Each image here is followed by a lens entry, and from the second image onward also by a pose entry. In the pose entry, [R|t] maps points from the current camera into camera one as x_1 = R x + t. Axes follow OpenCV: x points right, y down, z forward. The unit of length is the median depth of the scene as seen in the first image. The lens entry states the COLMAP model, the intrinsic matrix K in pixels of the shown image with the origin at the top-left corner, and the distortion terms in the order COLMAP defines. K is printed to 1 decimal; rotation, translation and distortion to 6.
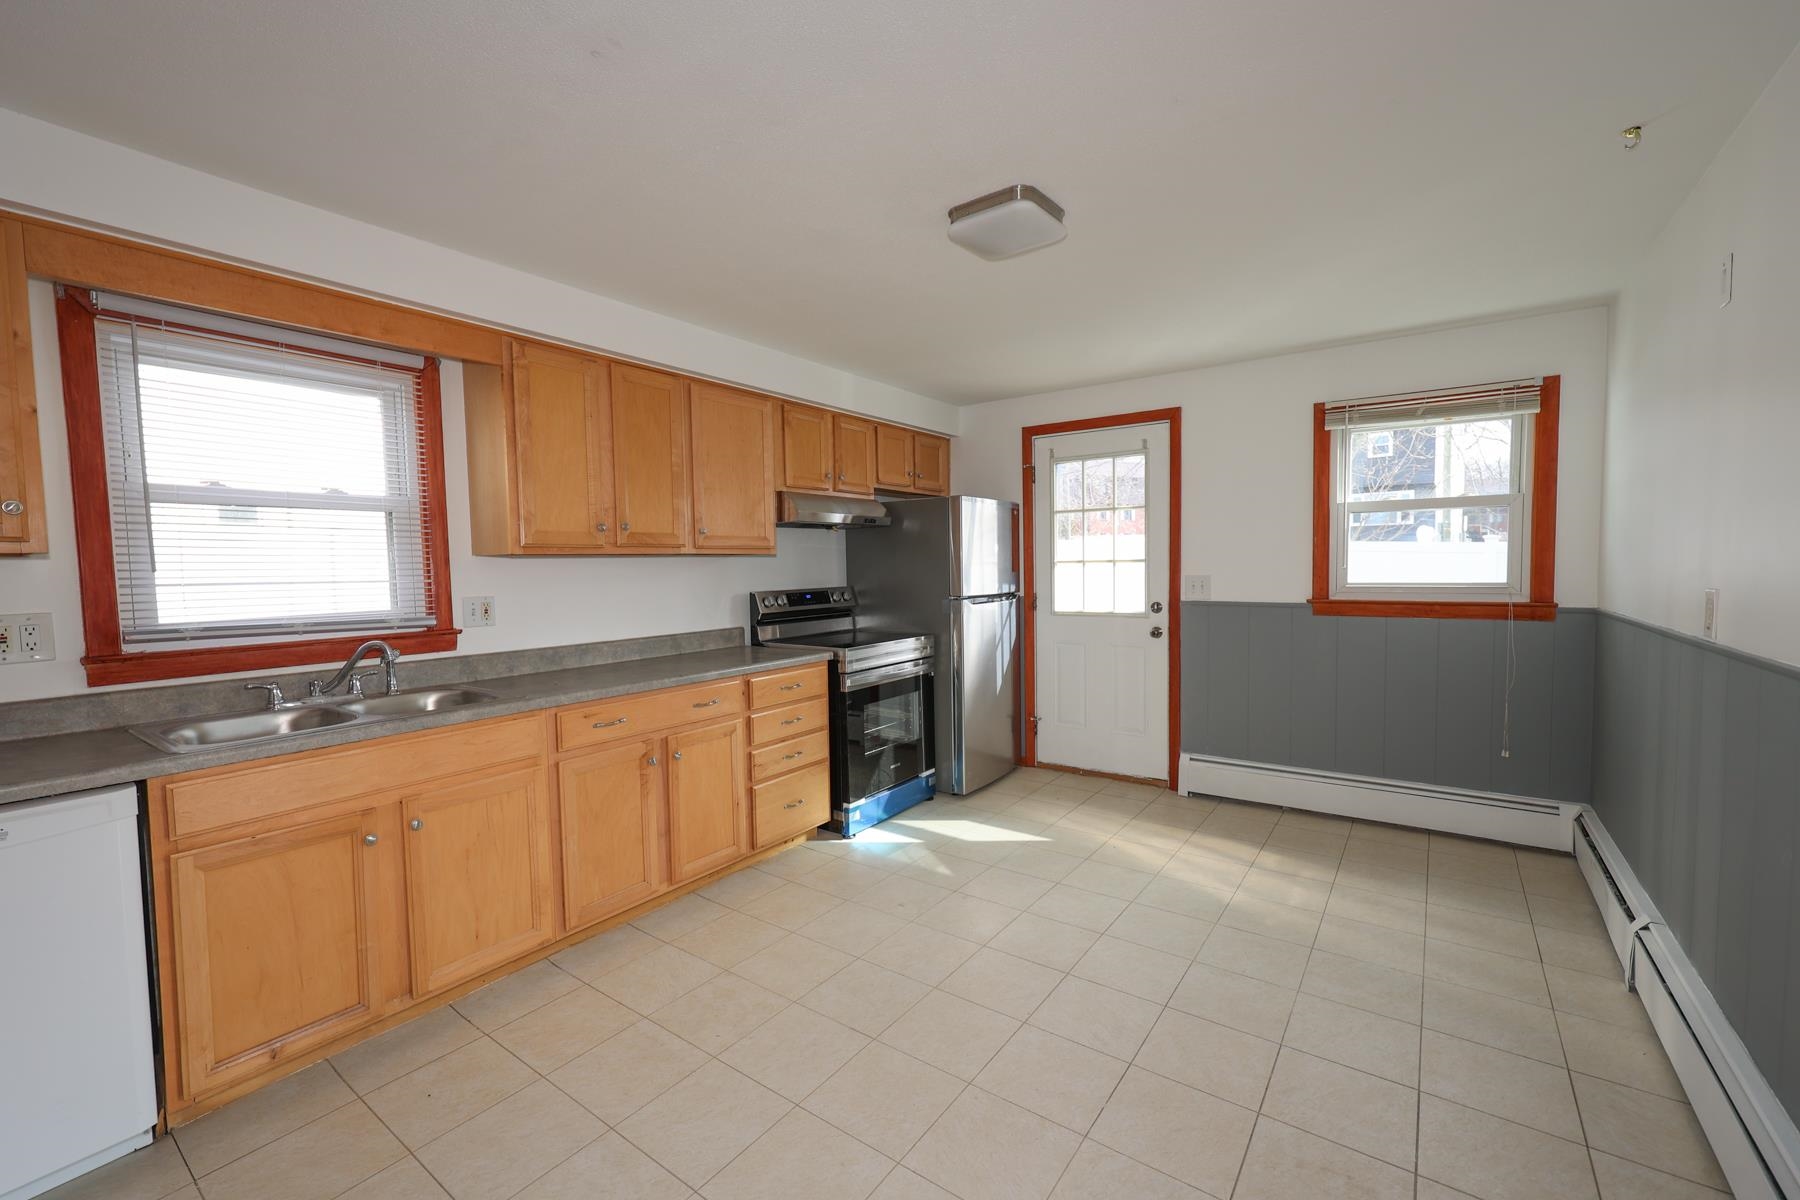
lens RADIAL K [[737.4, 0, 900.0], [0, 737.4, 600.0], [0, 0, 1]] dist [0.000255, -0.000053]
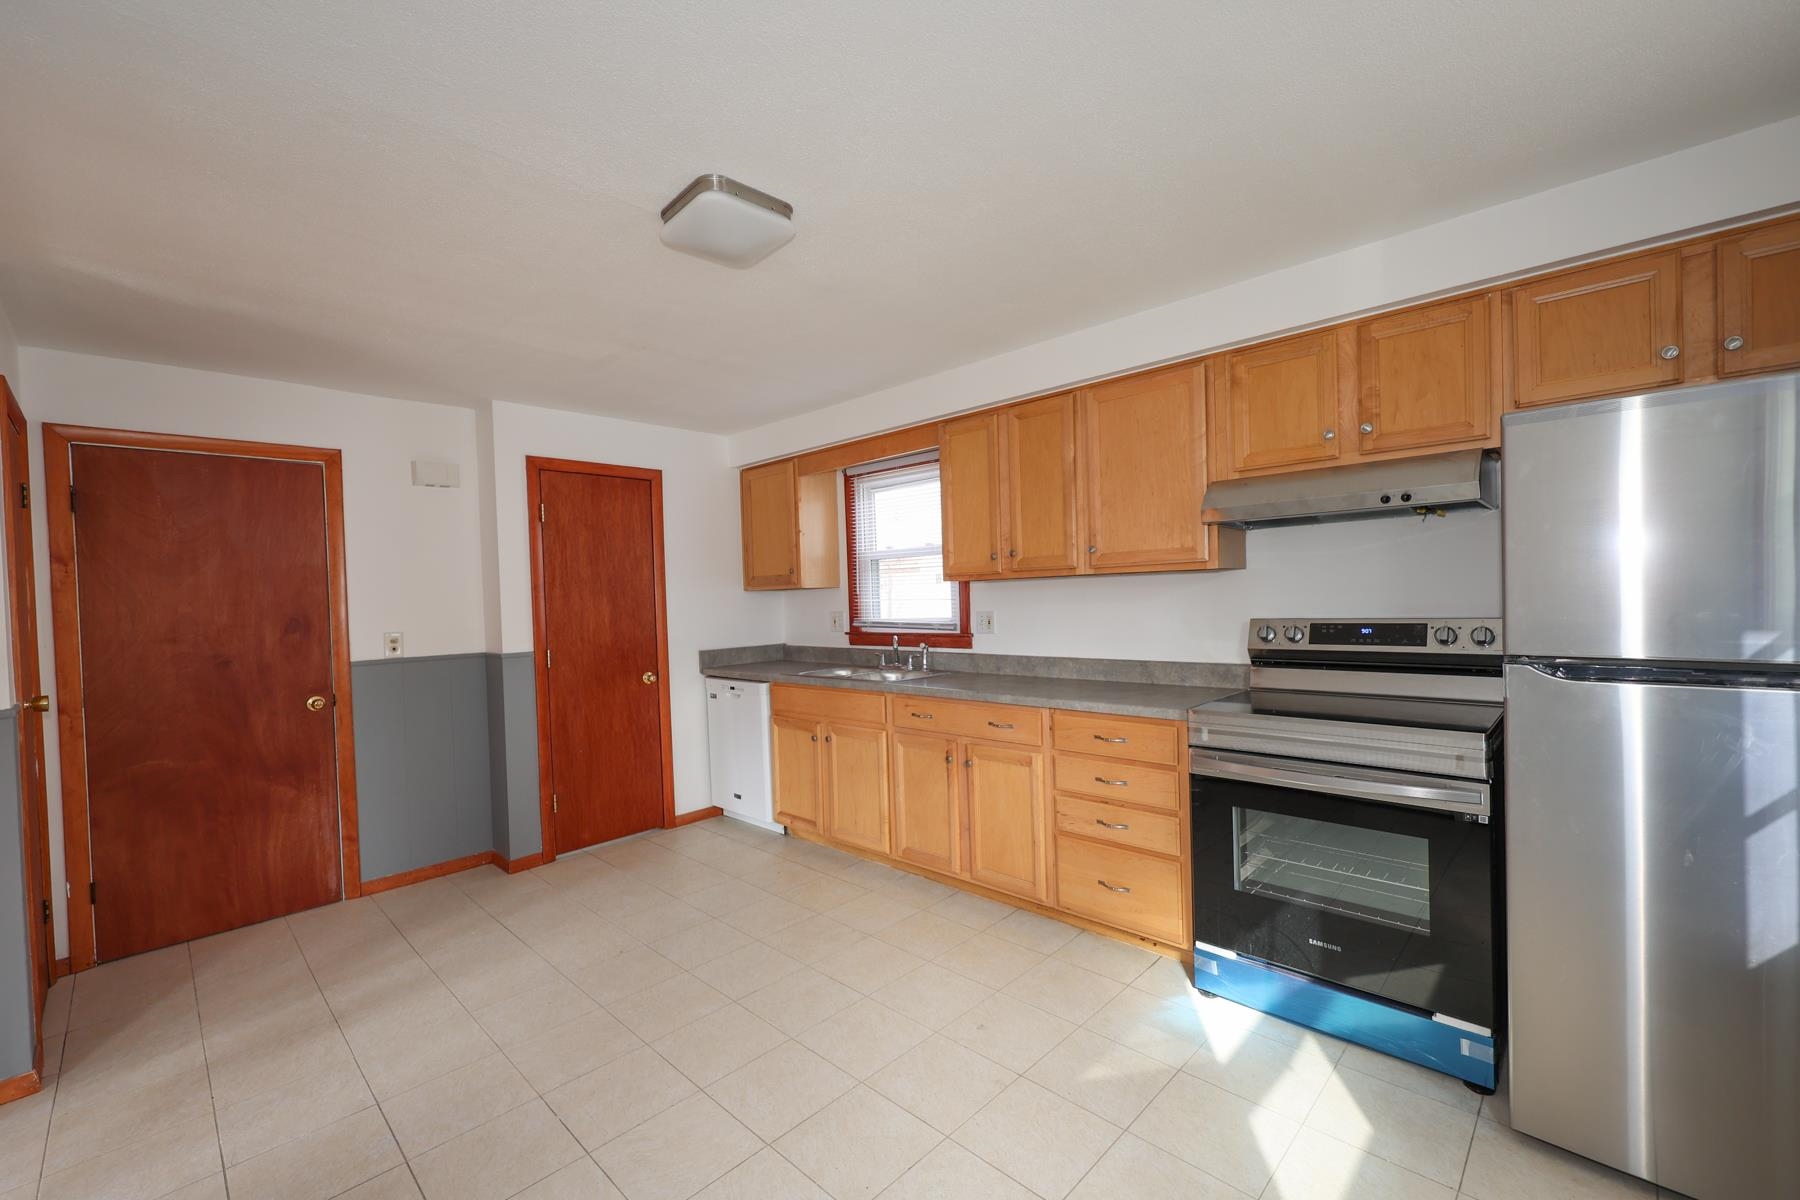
lens RADIAL K [[737.4, 0, 900.0], [0, 737.4, 600.0], [0, 0, 1]] dist [0.000255, -0.000053]
pose [[-0.136300, 0.029905, -0.990216, 0.706617], [-0.011569, 0.999428, 0.031776, -0.059779], [0.990600, 0.015787, -0.135876, 0.920466]]
